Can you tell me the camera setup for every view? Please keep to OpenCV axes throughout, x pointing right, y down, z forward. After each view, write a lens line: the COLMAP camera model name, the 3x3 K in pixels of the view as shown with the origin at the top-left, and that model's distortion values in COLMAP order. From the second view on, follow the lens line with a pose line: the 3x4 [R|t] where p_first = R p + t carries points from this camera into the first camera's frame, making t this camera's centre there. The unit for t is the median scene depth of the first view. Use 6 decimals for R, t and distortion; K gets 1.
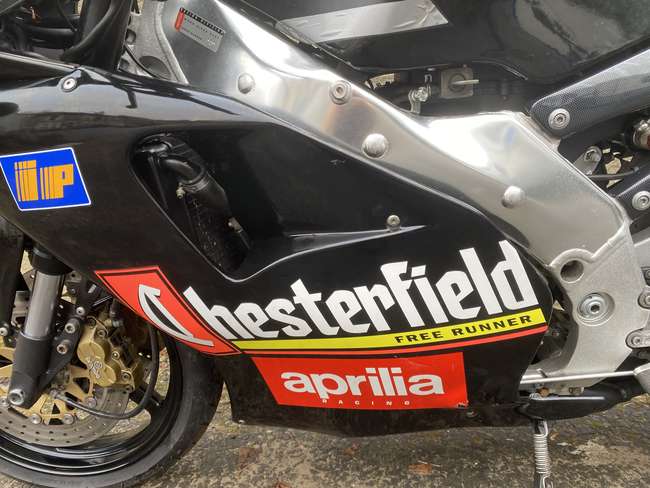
lens RADIAL K [[534.0, 0, 325.0], [0, 534.0, 244.0], [0, 0, 1]] dist [-0.003117, -0.008574]
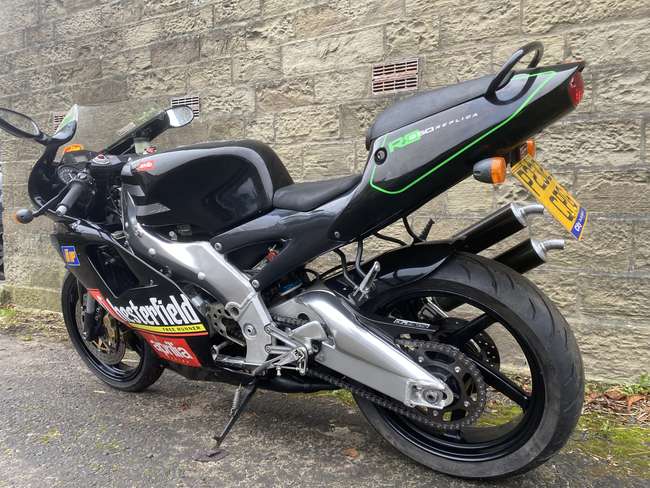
lens RADIAL K [[534.0, 0, 325.0], [0, 534.0, 244.0], [0, 0, 1]] dist [-0.003117, -0.008574]
pose [[0.874279, 0.070098, -0.480335, 2.033882], [-0.100405, 0.994234, -0.037657, -0.205805], [0.474926, 0.081151, 0.876276, -0.886175]]
